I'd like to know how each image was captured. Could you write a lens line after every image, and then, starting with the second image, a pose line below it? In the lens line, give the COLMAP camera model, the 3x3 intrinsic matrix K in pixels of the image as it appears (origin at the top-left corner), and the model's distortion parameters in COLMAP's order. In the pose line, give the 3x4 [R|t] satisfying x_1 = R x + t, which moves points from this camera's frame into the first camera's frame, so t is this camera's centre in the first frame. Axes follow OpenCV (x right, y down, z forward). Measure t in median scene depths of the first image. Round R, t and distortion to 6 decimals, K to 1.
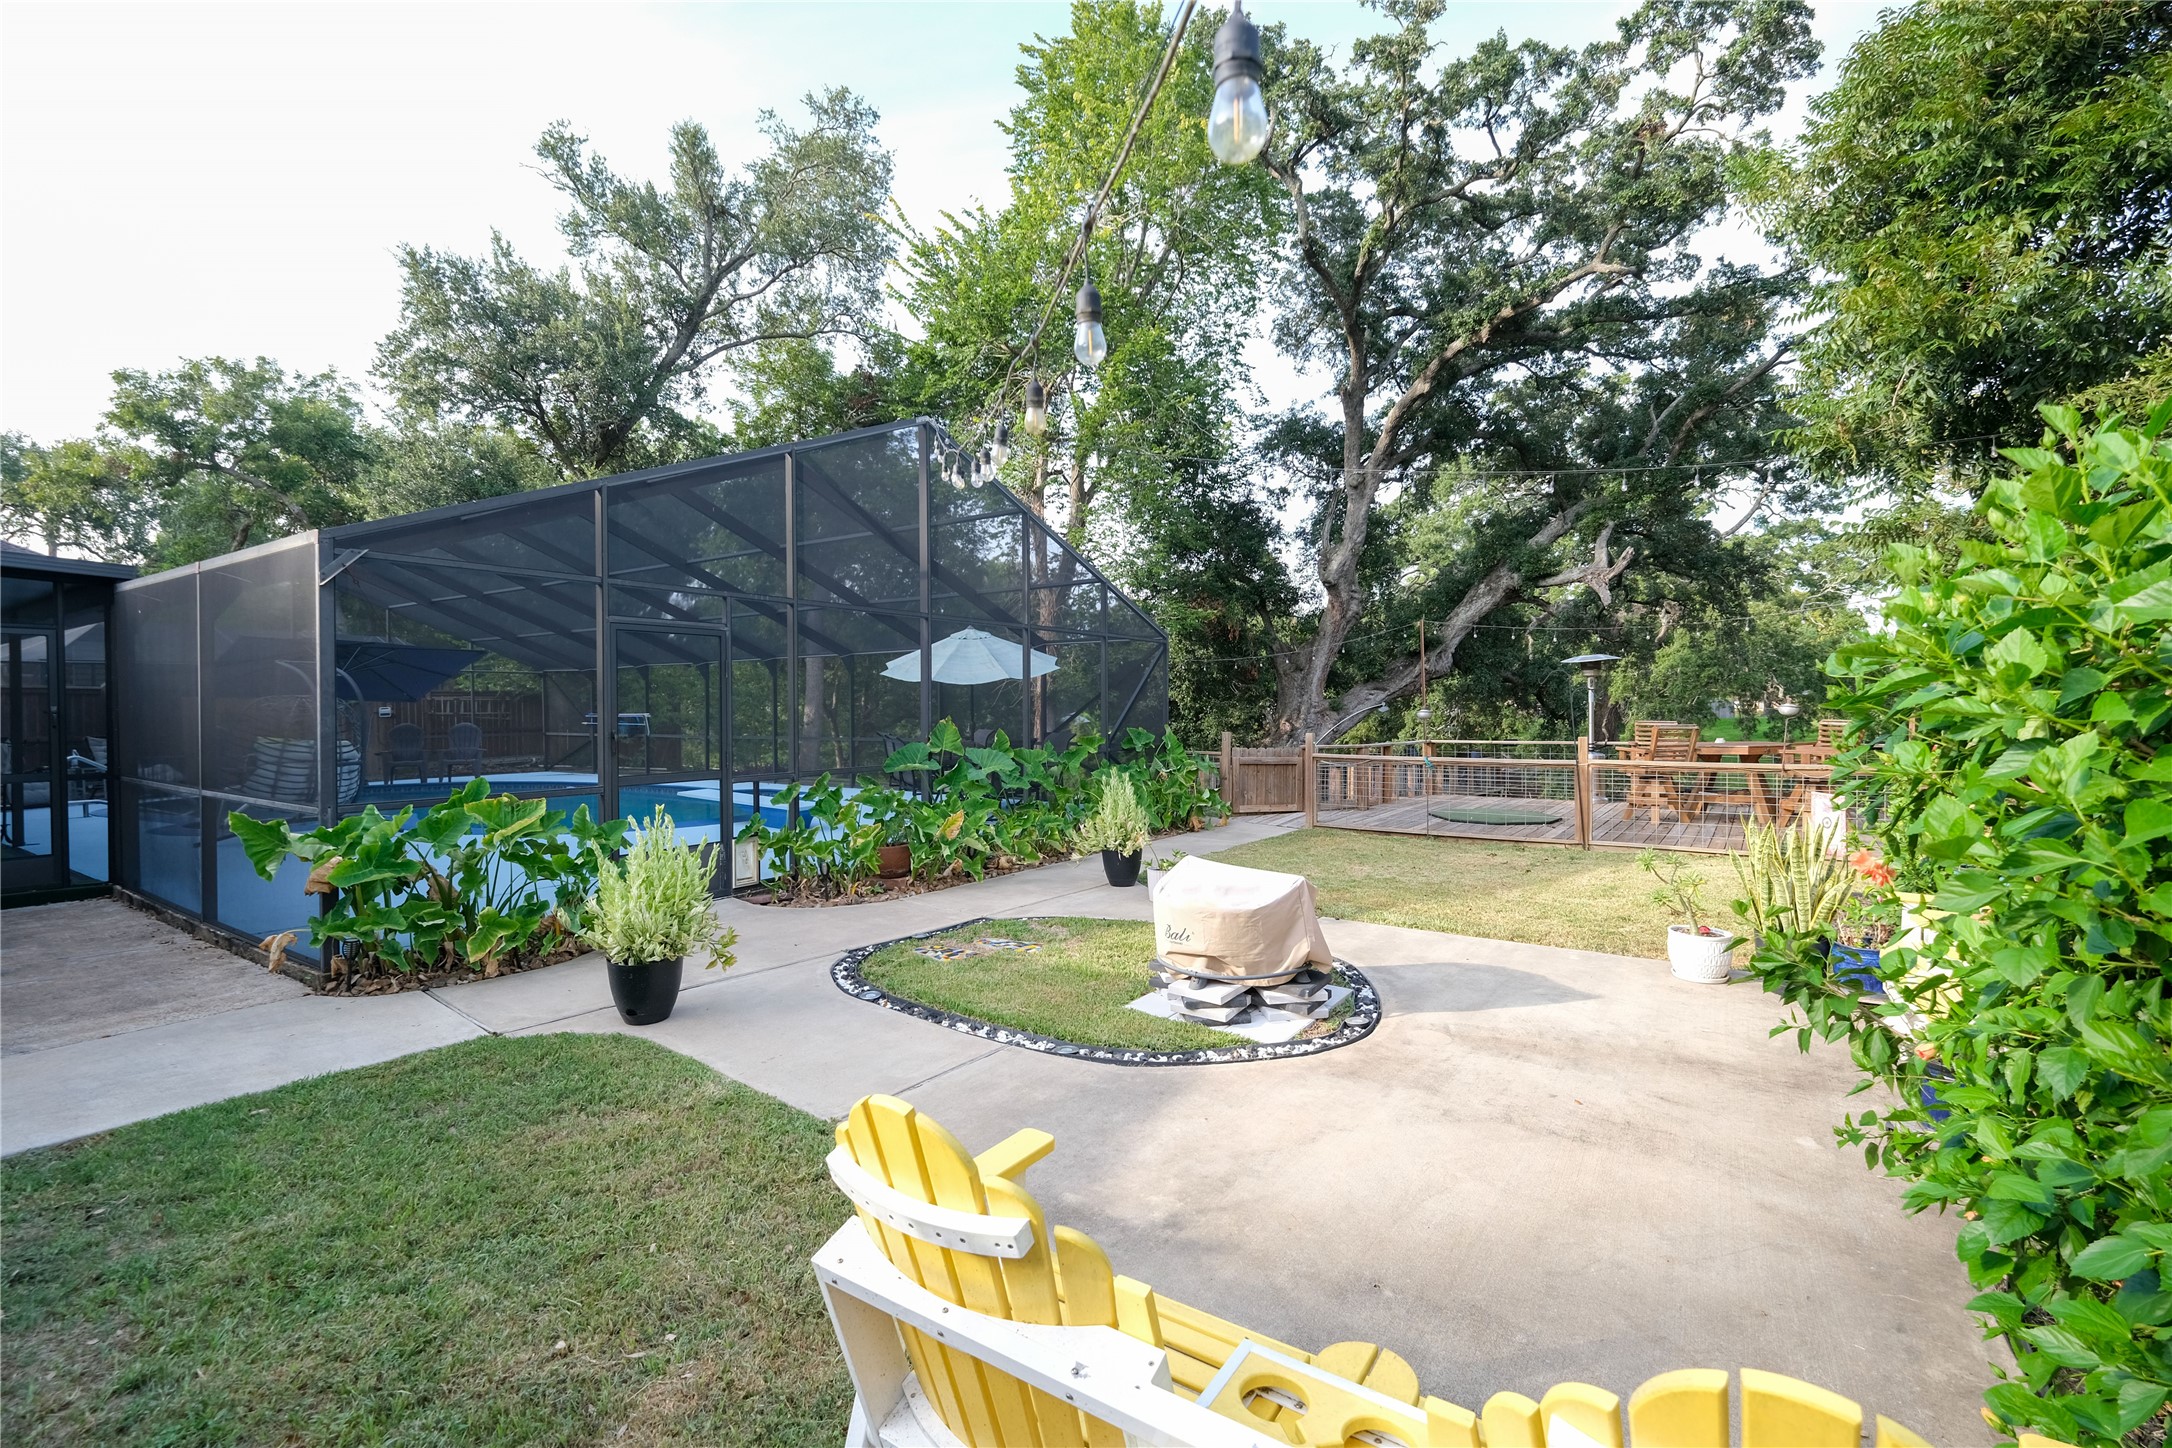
lens RADIAL K [[962.4, 0, 1090.0], [0, 962.4, 723.3], [0, 0, 1]] dist [-0.003047, -0.000767]
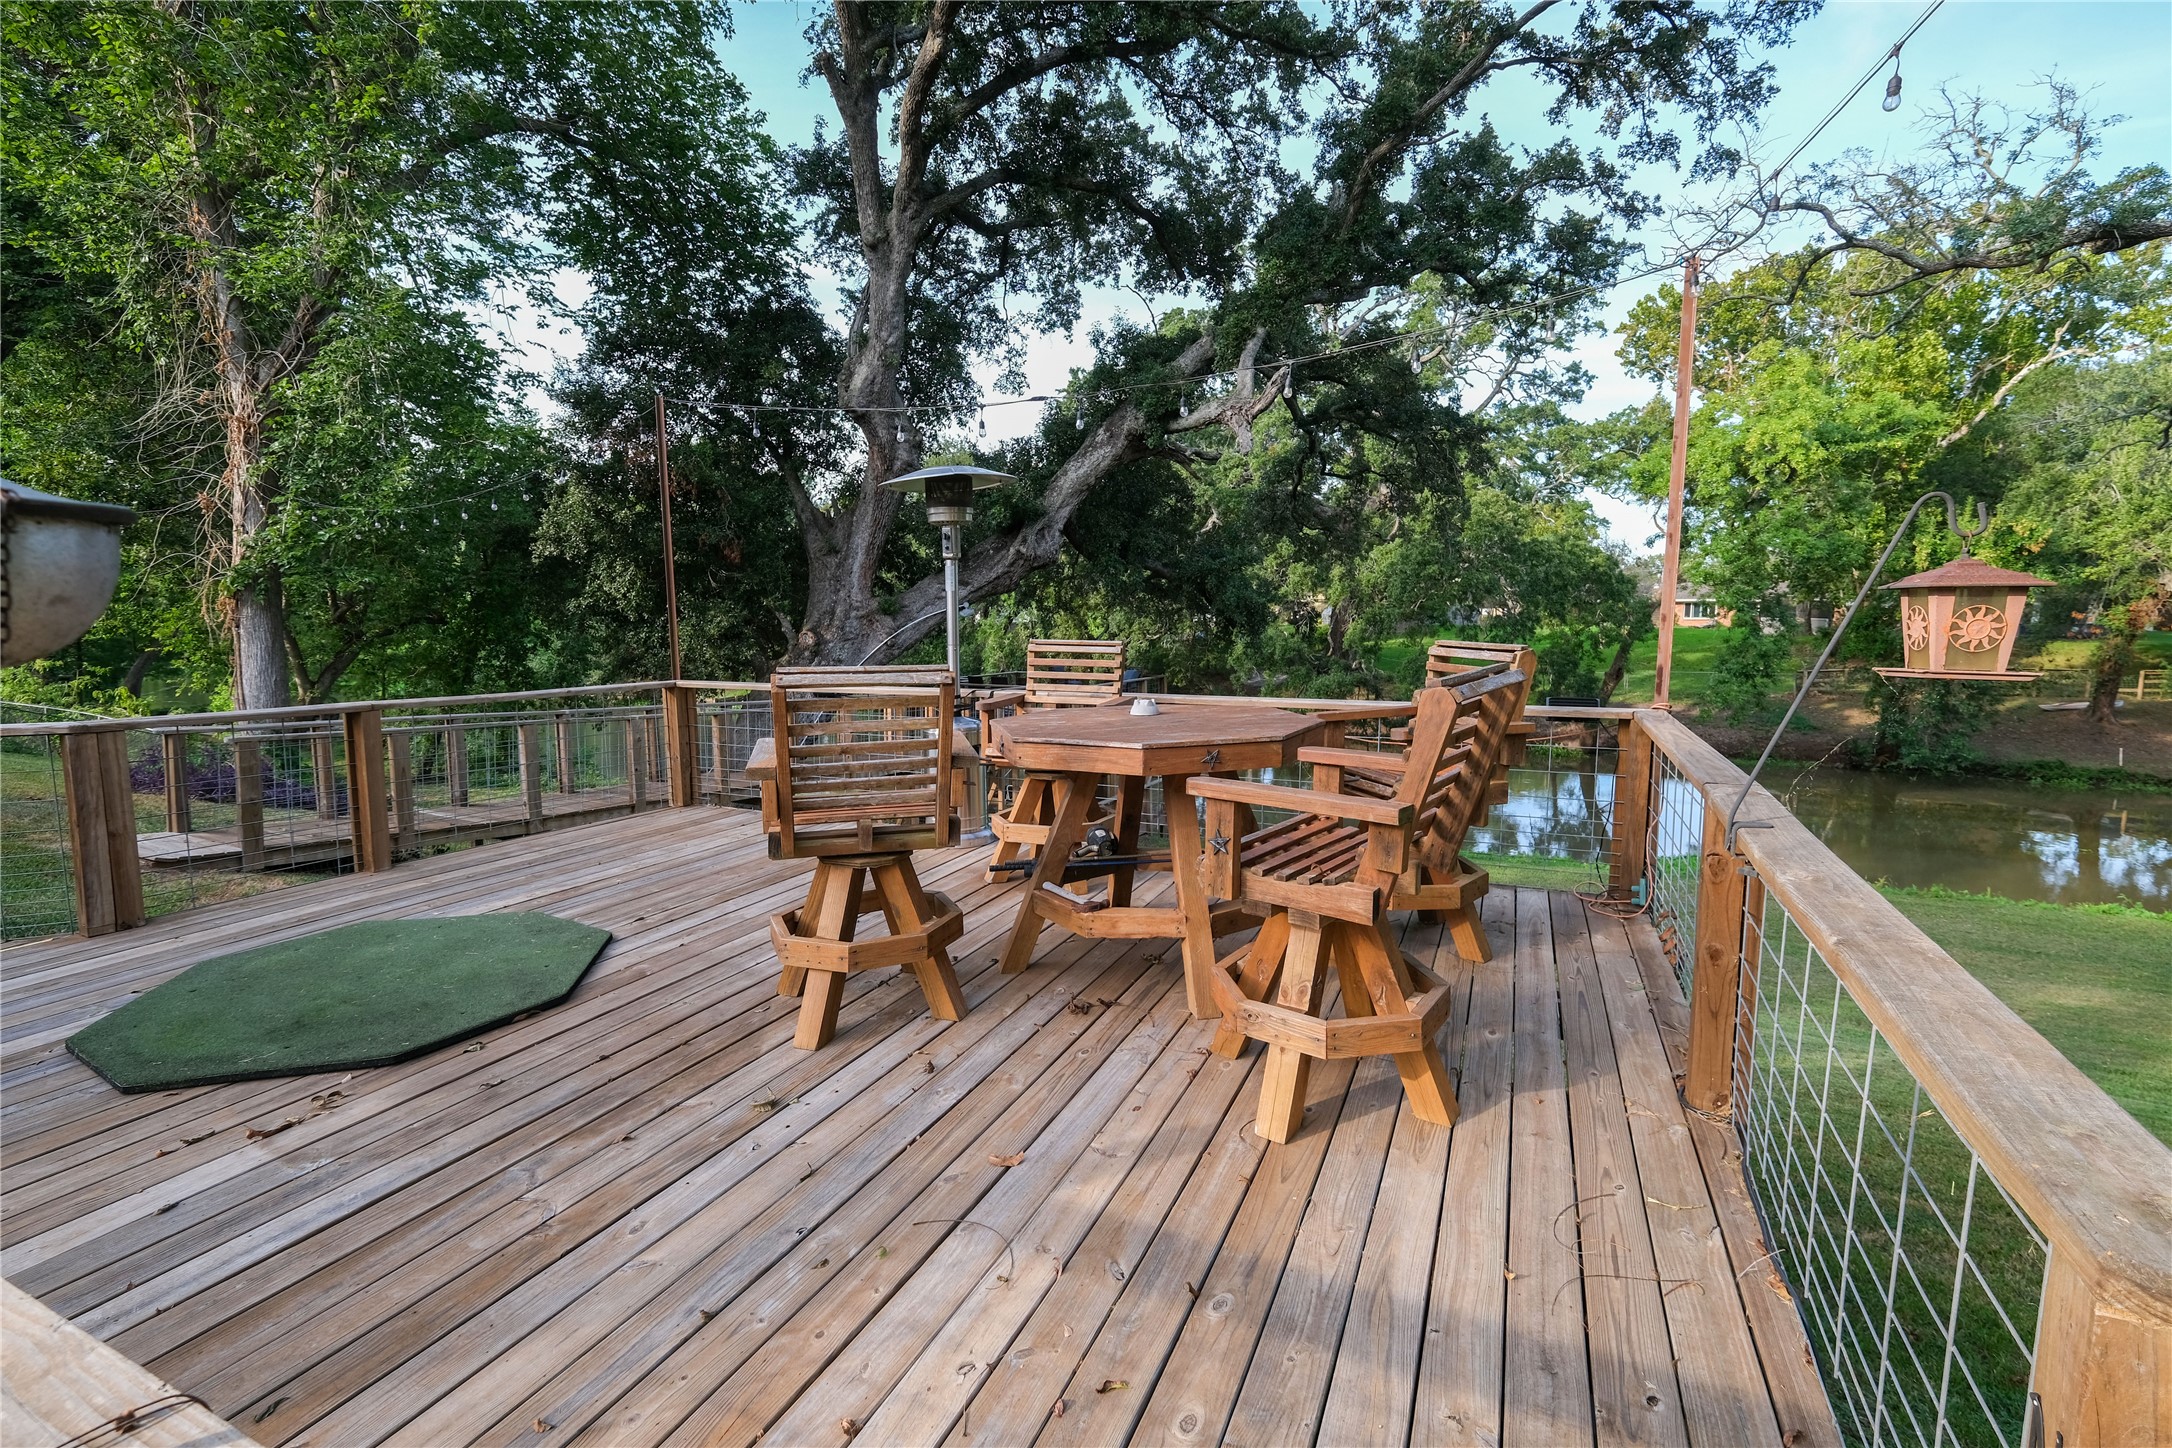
lens RADIAL K [[962.4, 0, 1086.7], [0, 962.4, 730.5], [0, 0, 1]] dist [-0.003047, -0.000767]
pose [[0.980901, -0.021403, 0.193326, 0.239944], [0.001196, 0.994573, 0.104037, -0.002134], [-0.194503, -0.101819, 0.975603, 0.287562]]
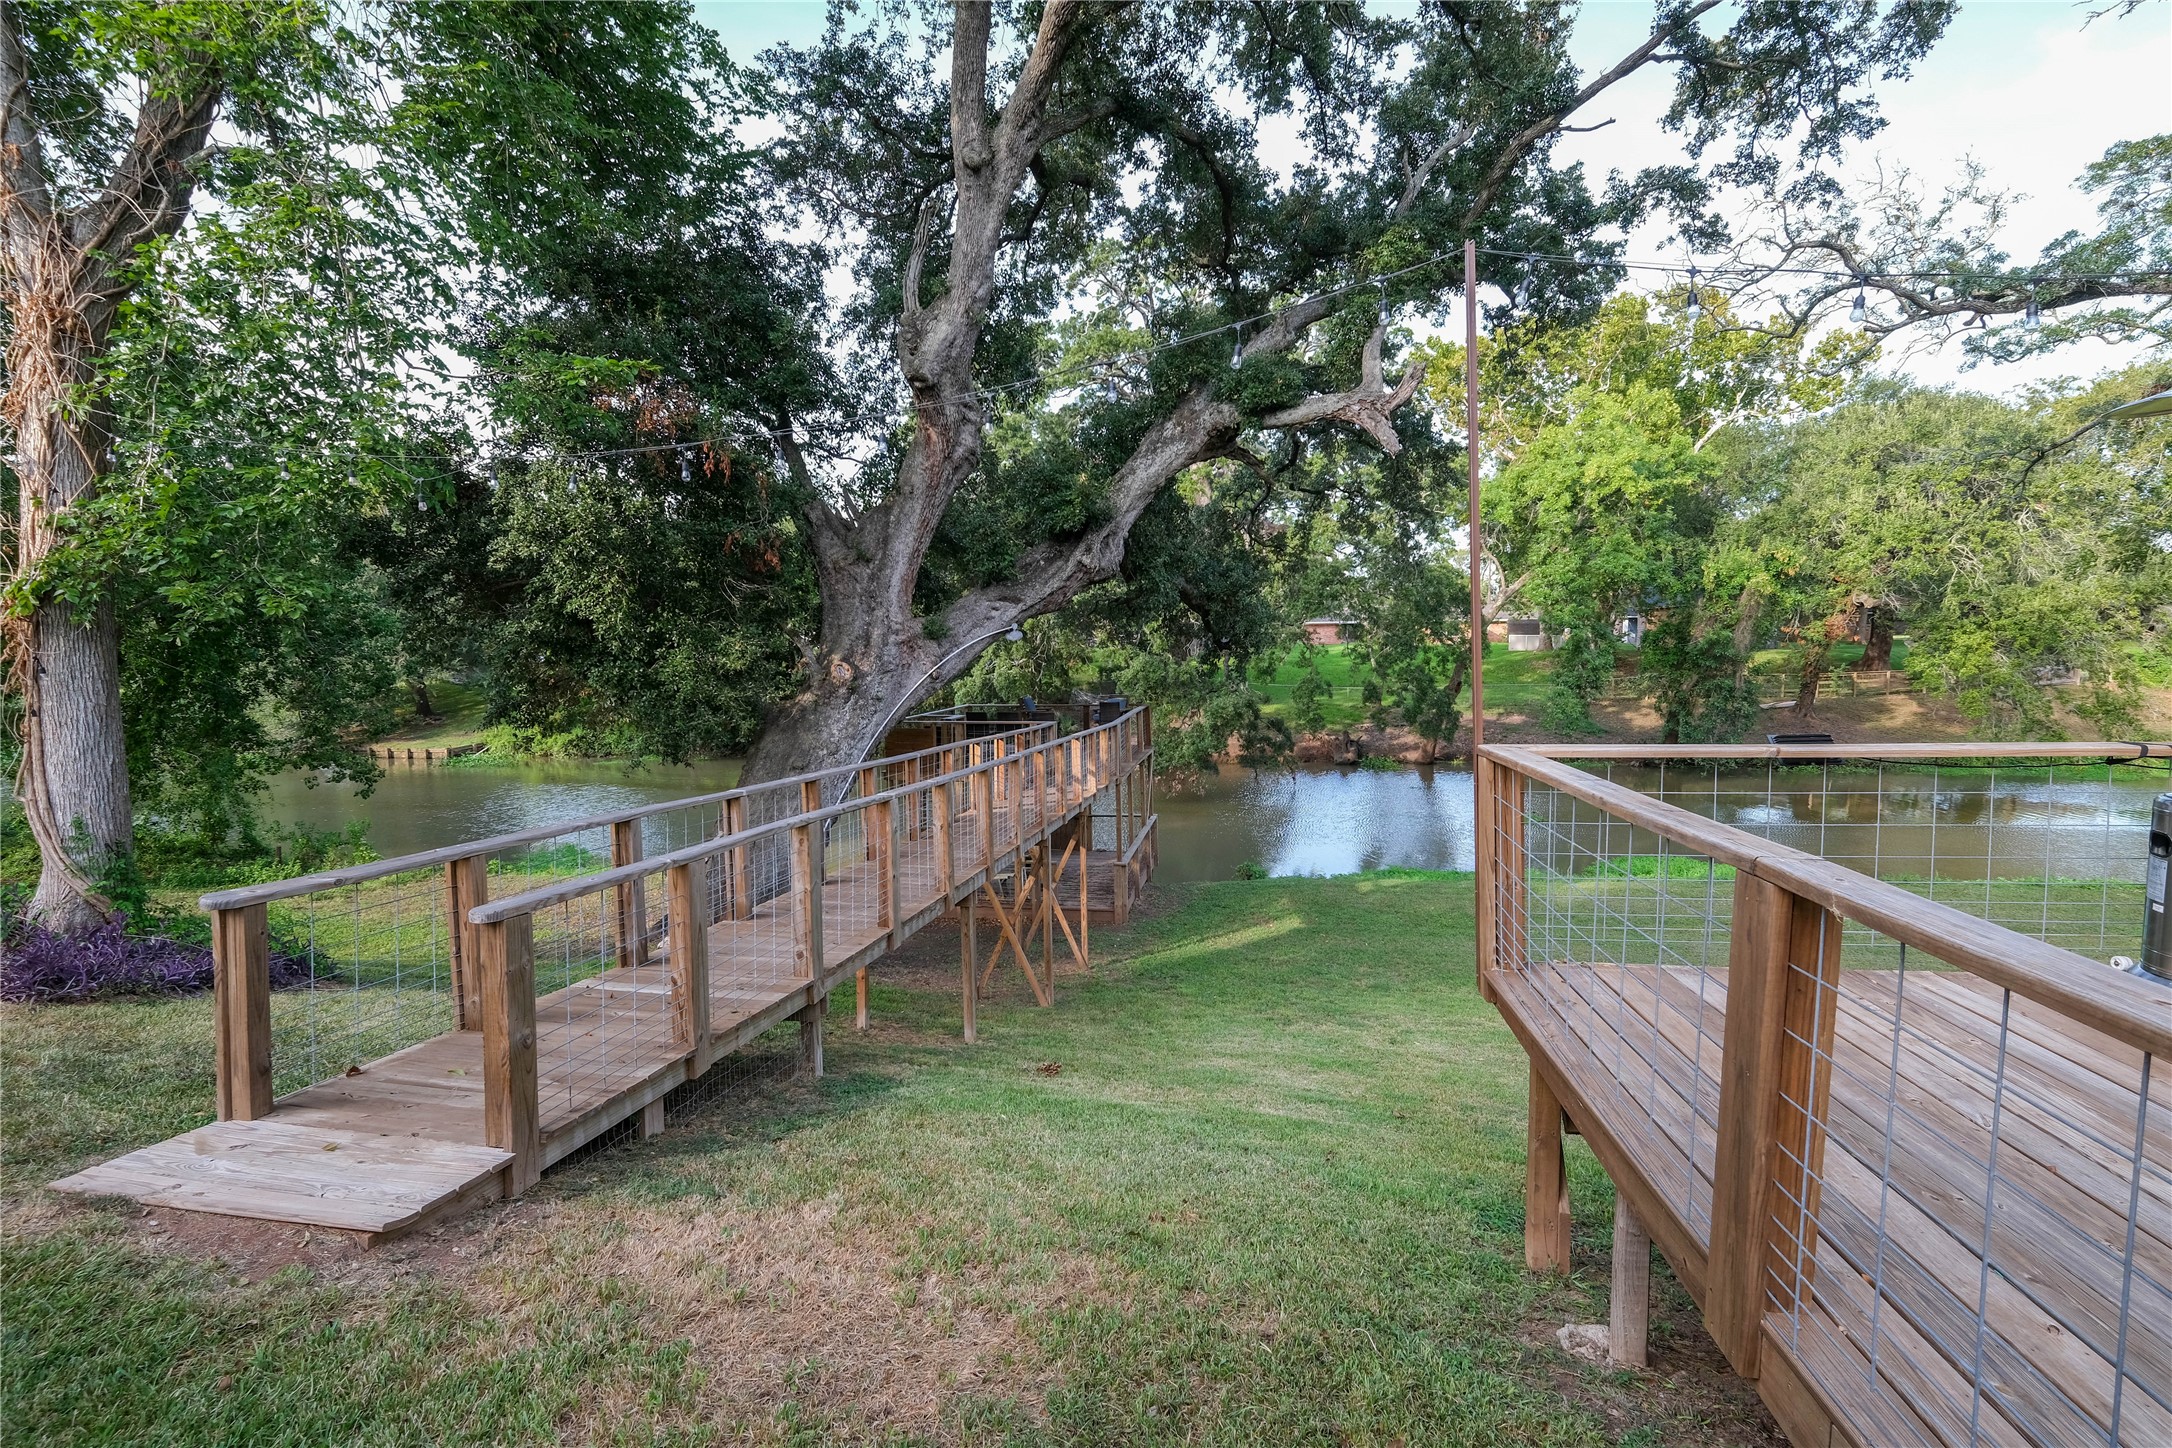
lens RADIAL K [[962.4, 0, 1105.2], [0, 962.4, 721.2], [0, 0, 1]] dist [-0.003047, -0.000767]
pose [[0.885061, -0.049525, 0.462832, 0.082676], [0.017648, 0.997179, 0.072954, -0.004551], [-0.465140, -0.056401, 0.883439, 0.445269]]
